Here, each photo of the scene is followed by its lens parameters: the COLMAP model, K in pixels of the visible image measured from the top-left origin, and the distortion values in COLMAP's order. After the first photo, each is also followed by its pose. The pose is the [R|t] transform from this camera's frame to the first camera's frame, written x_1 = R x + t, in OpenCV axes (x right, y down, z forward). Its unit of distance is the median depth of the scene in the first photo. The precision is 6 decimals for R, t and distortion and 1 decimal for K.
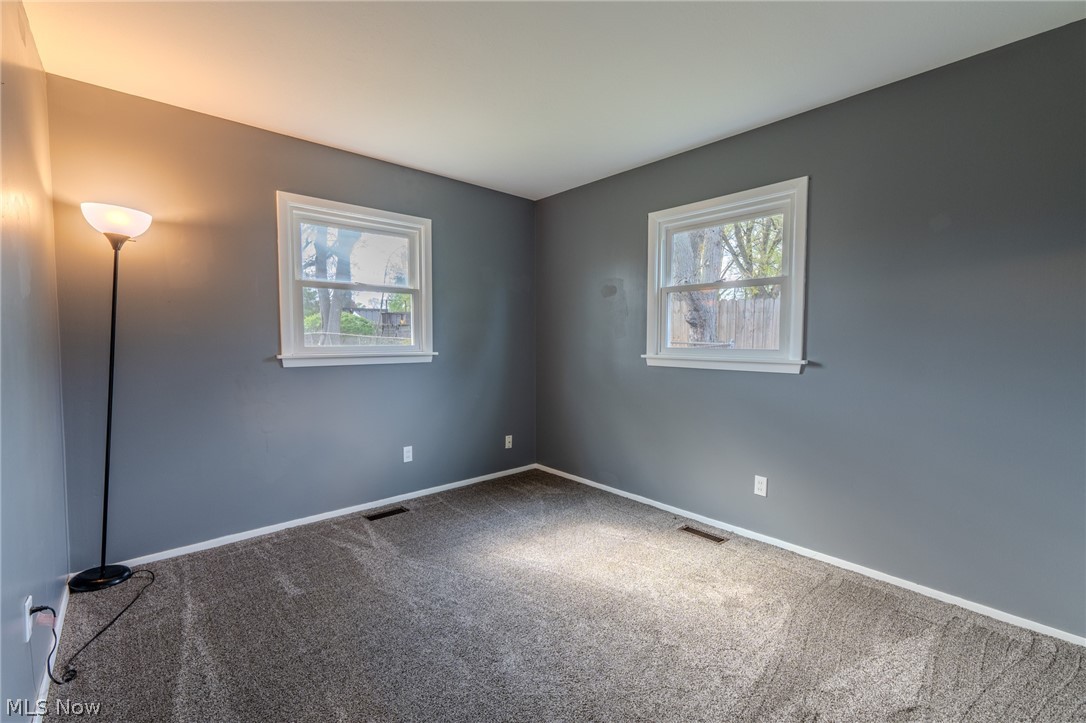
lens RADIAL K [[466.3, 0, 543.0], [0, 466.3, 361.5], [0, 0, 1]] dist [0.001036, 0.000076]
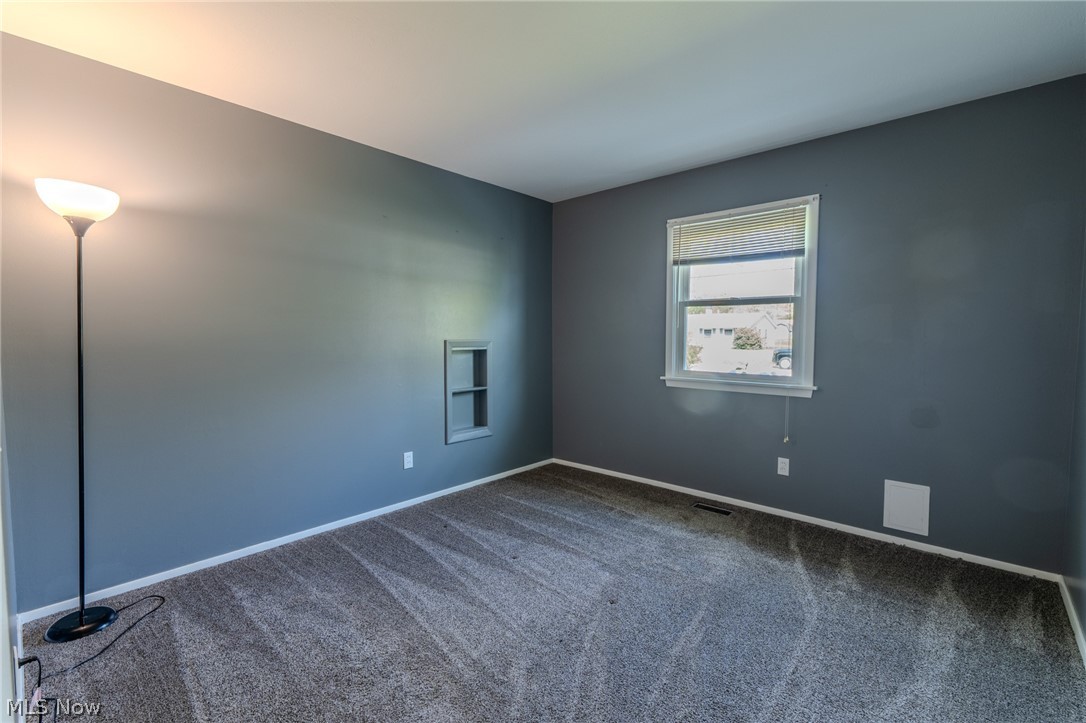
lens RADIAL K [[466.3, 0, 543.0], [0, 466.3, 361.5], [0, 0, 1]] dist [0.001036, 0.000076]
pose [[0.980680, -0.016759, 0.194898, -0.269722], [0.017246, 0.999851, -0.000804, 0.003219], [-0.194856, 0.004149, 0.980823, 0.006546]]
